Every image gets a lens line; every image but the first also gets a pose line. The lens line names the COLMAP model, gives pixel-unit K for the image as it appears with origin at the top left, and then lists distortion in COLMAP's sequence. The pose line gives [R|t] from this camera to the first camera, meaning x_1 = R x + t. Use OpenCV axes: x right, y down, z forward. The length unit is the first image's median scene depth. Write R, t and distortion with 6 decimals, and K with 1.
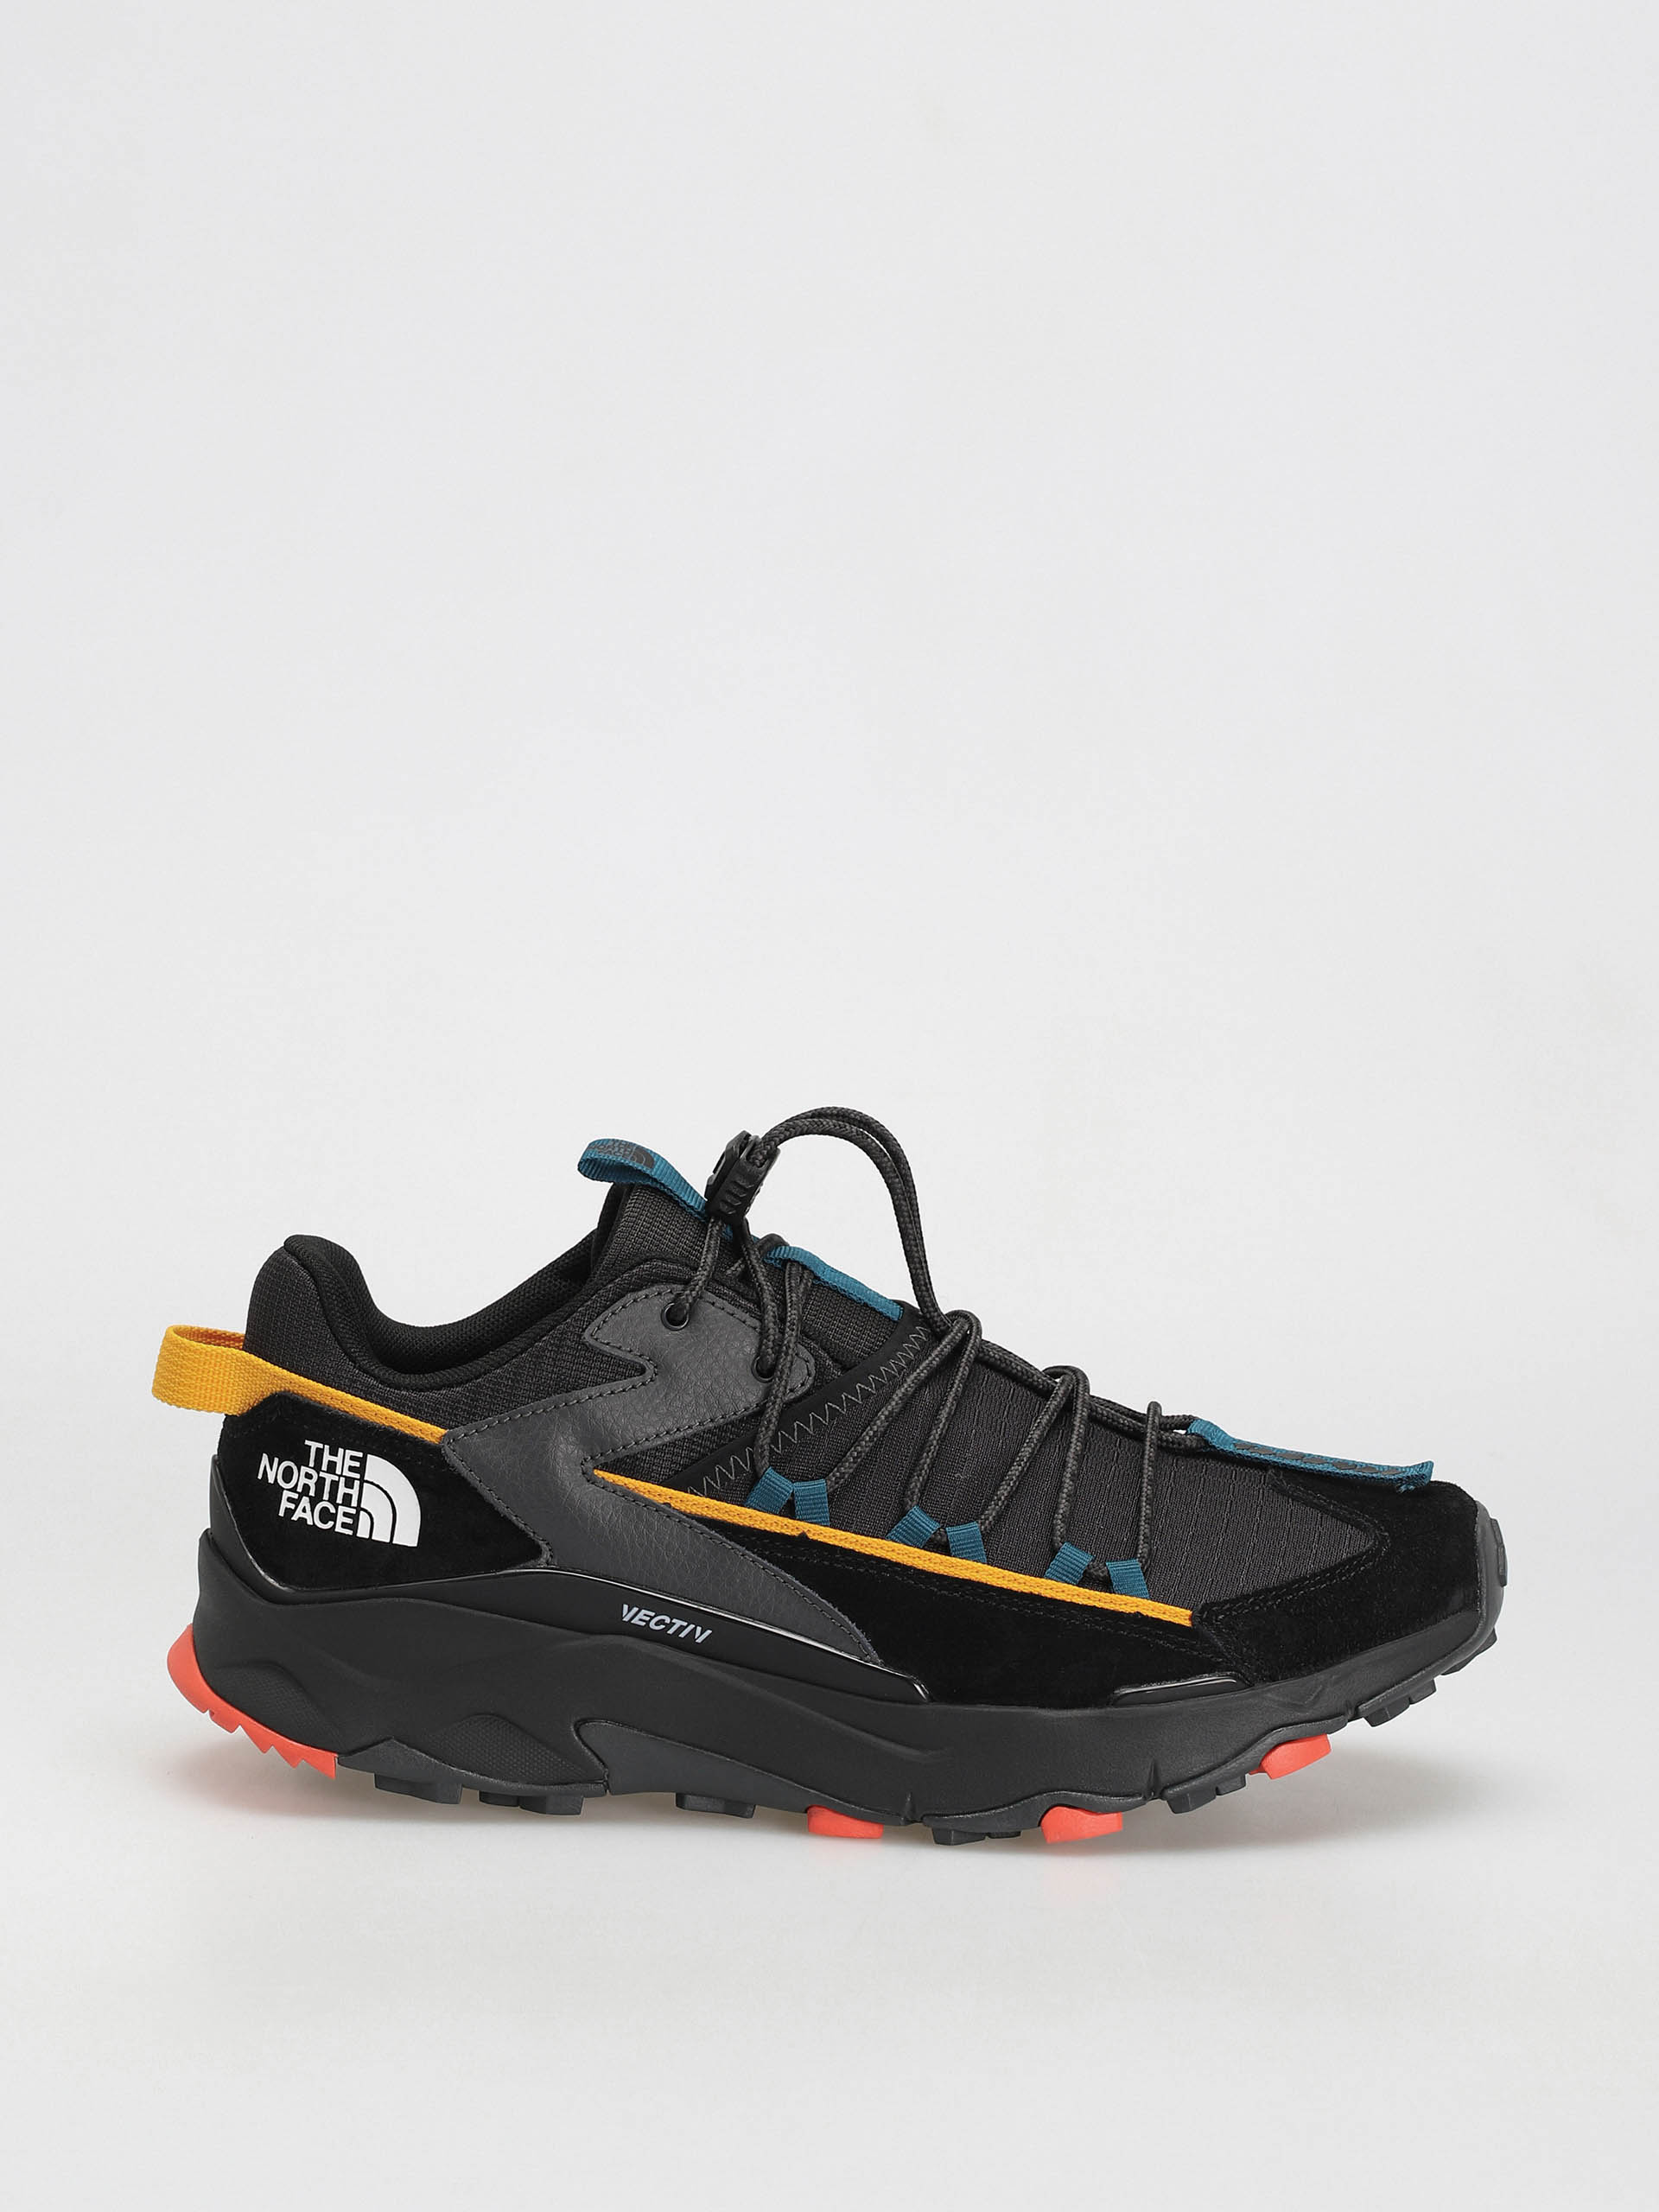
lens RADIAL K [[8091.3, 0, 829.5], [0, 8091.3, 1106.0], [0, 0, 1]] dist [-0.273659, 7.714961]
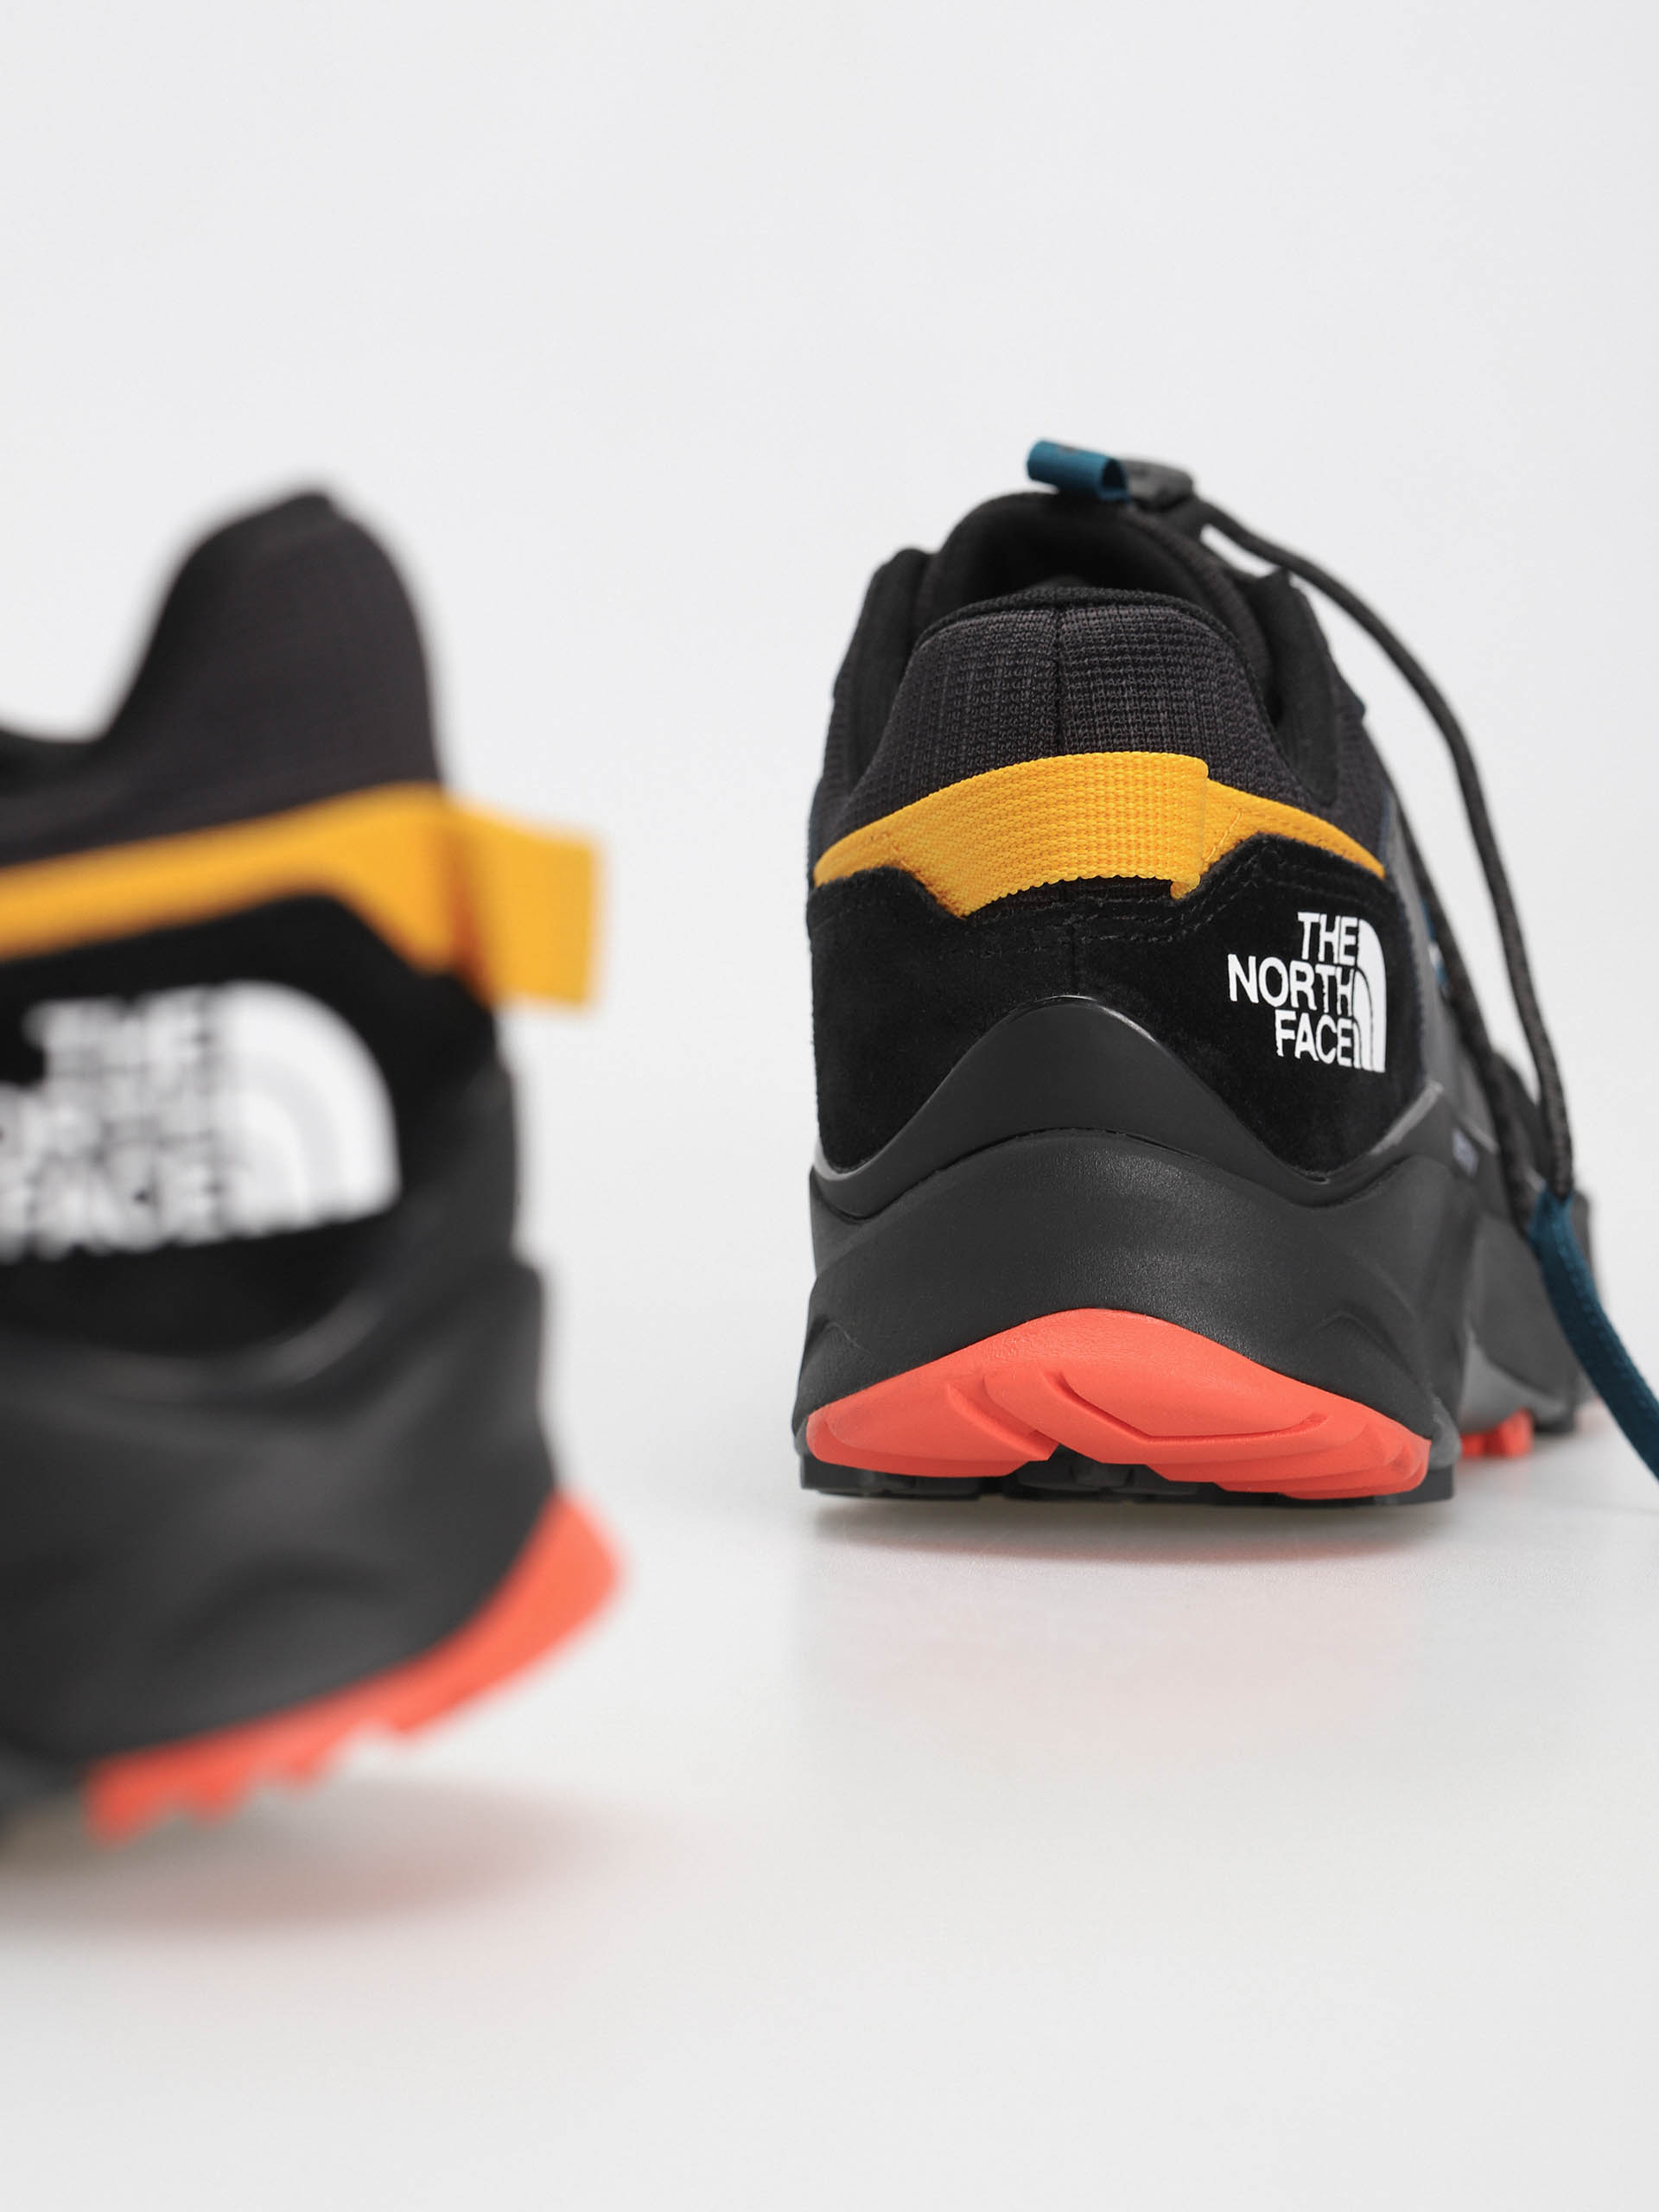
lens RADIAL K [[8091.3, 0, 829.5], [0, 8091.3, 1106.0], [0, 0, 1]] dist [-0.273659, 7.714961]
pose [[0.136276, -0.090692, 0.986511, -0.630054], [0.151793, 0.985954, 0.069672, 0.010314], [-0.978973, 0.140251, 0.148128, 0.952366]]
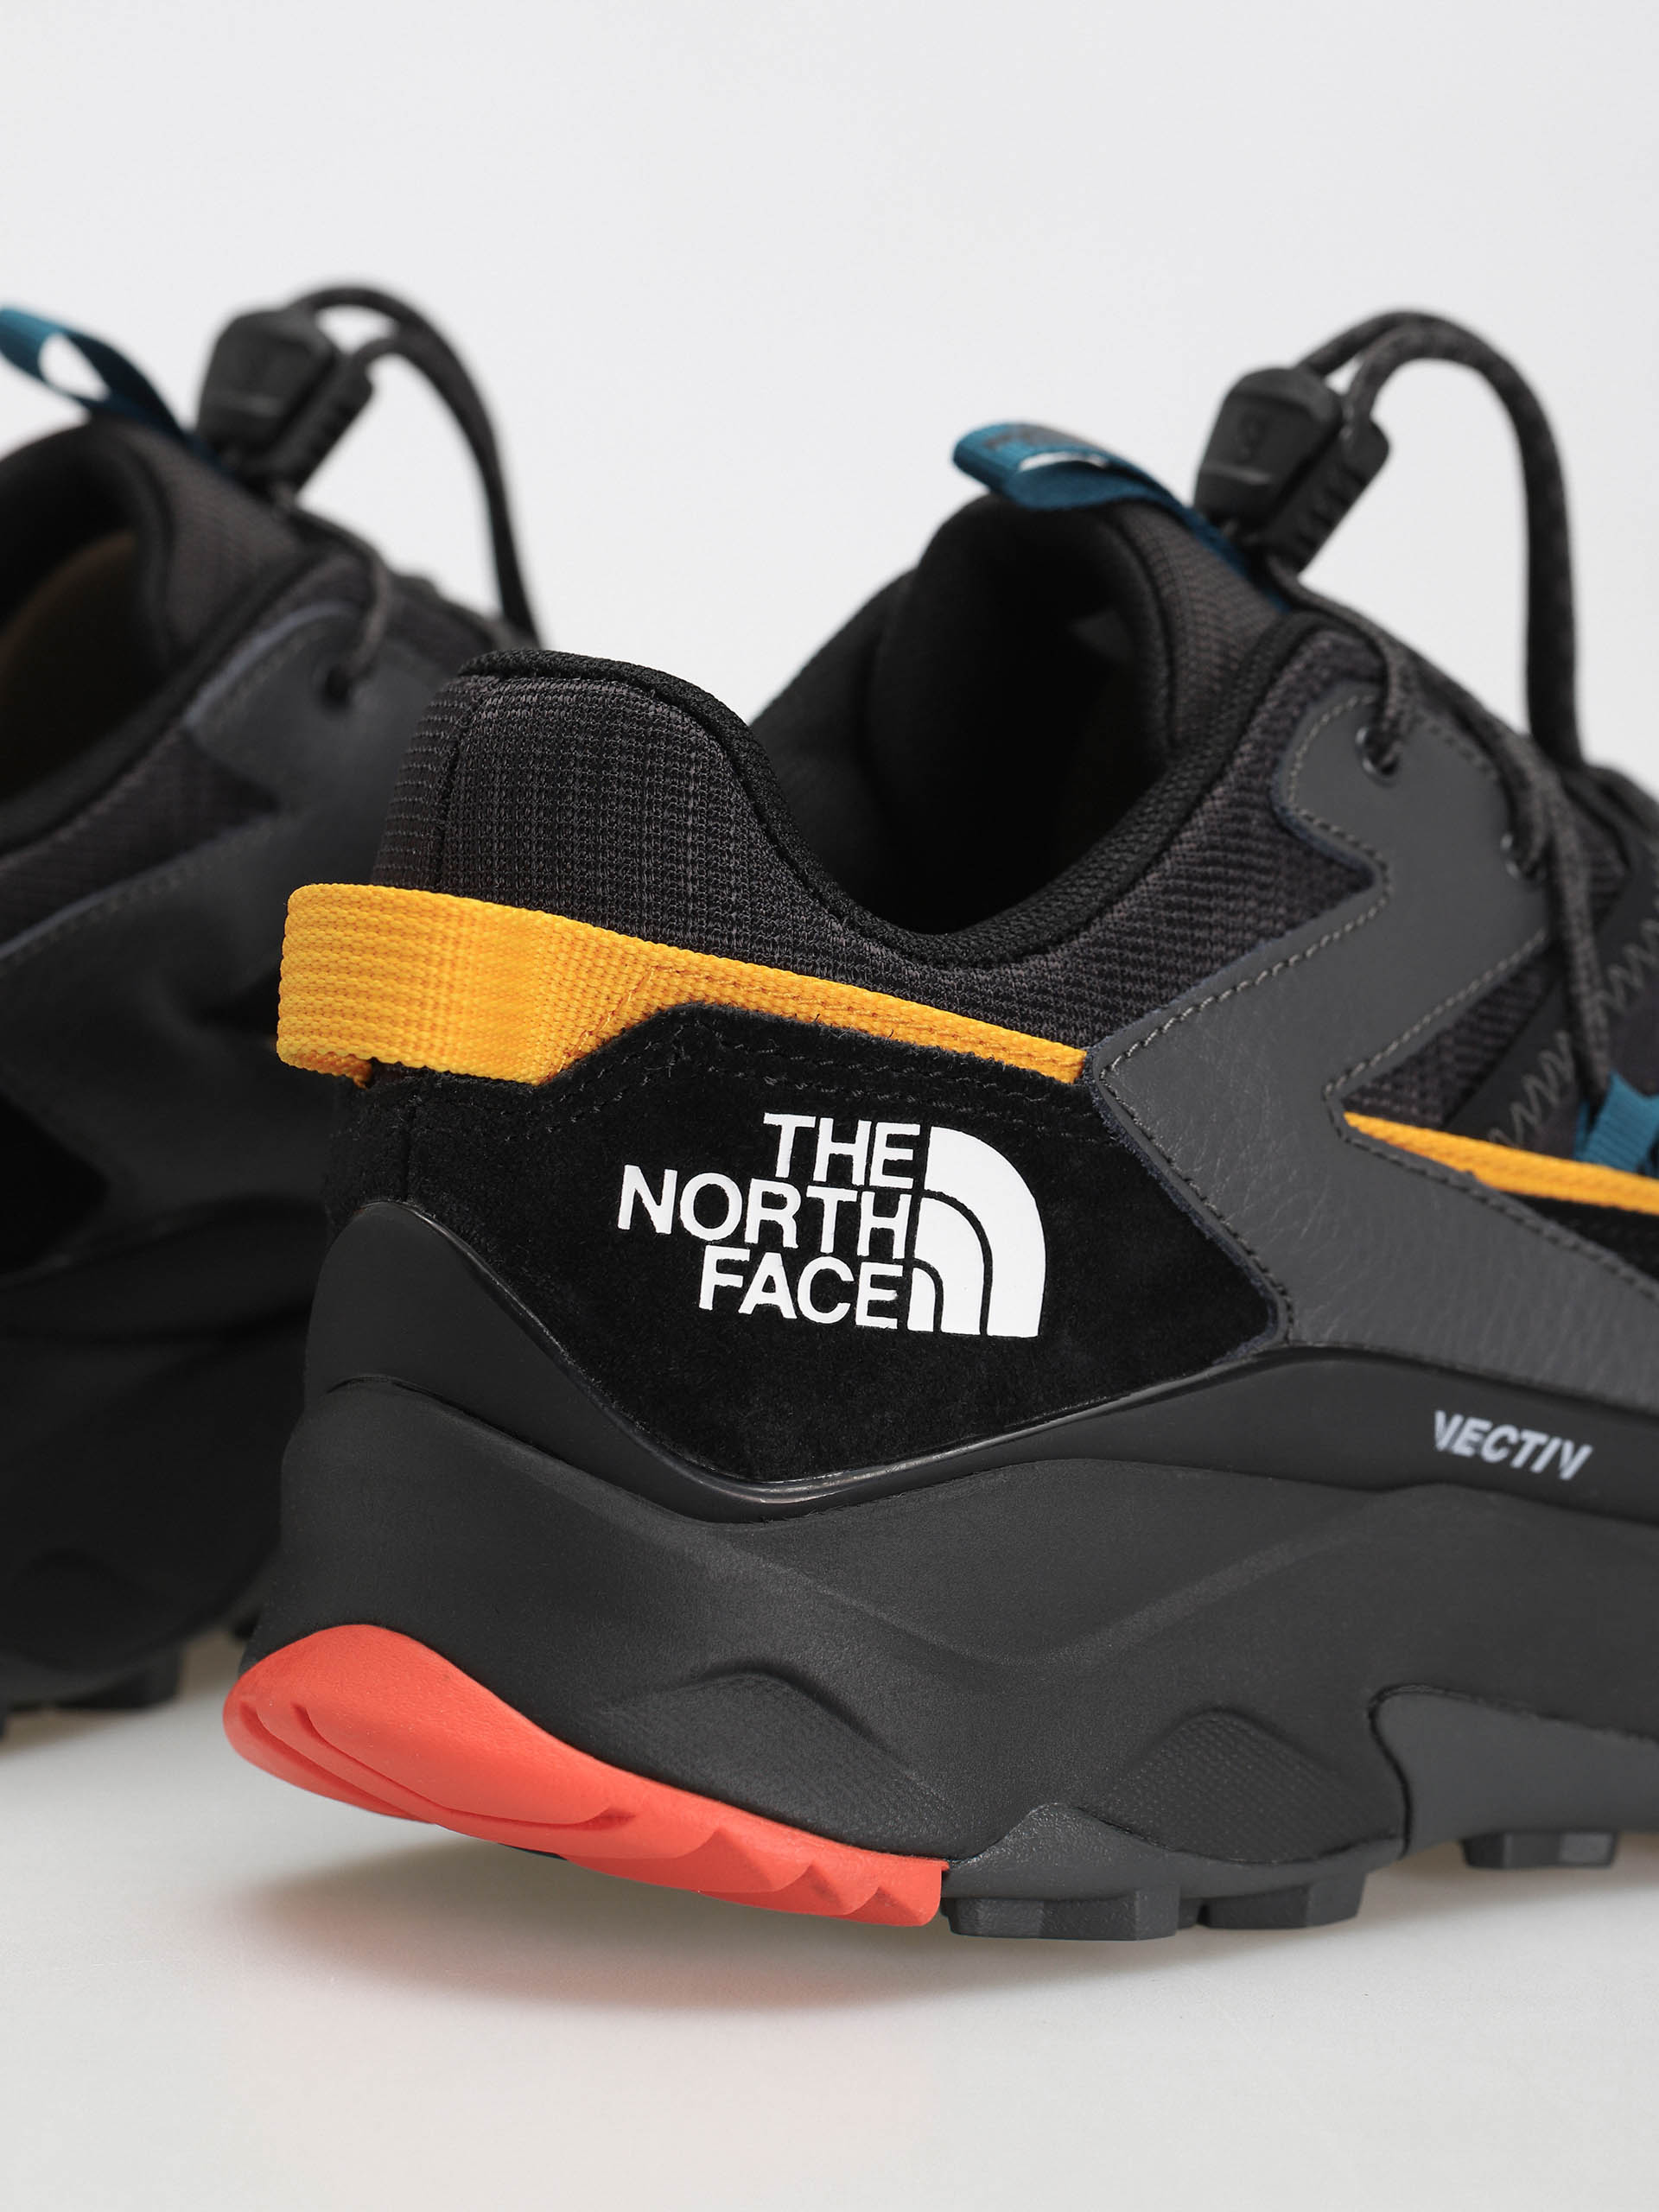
lens RADIAL K [[8091.3, 0, 829.5], [0, 8091.3, 1106.0], [0, 0, 1]] dist [-0.273659, 7.714961]
pose [[0.748217, -0.090333, 0.657276, -0.331715], [0.104382, 0.994377, 0.017839, 0.034105], [-0.655192, 0.055261, 0.753439, 0.691554]]
